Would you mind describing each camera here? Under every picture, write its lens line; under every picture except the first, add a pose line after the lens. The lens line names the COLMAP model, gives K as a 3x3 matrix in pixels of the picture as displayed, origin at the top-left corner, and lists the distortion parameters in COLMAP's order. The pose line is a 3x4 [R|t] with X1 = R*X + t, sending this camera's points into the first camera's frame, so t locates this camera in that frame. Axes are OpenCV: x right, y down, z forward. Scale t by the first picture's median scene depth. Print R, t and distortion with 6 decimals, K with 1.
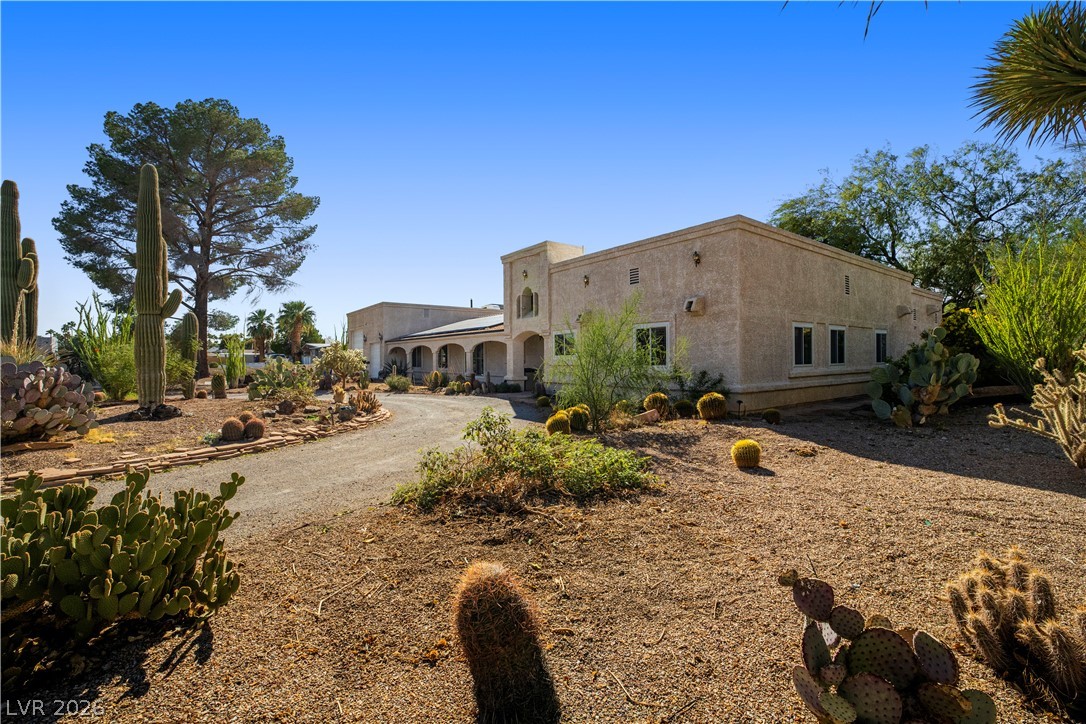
lens RADIAL K [[465.7, 0, 543.0], [0, 465.7, 362.0], [0, 0, 1]] dist [-0.041391, 0.013080]
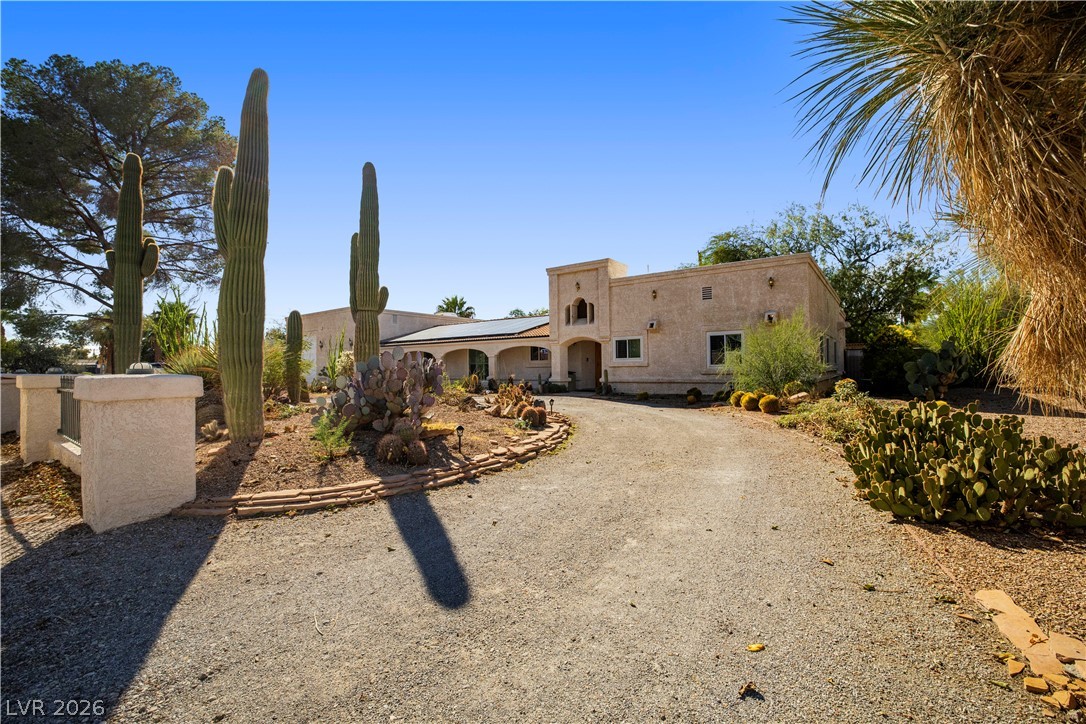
lens RADIAL K [[465.7, 0, 543.0], [0, 465.7, 362.0], [0, 0, 1]] dist [-0.041391, 0.013080]
pose [[0.957542, -0.000348, 0.288294, -0.441807], [0.007186, 0.999717, -0.022662, 0.018055], [-0.288205, 0.023772, 0.957274, -0.040275]]
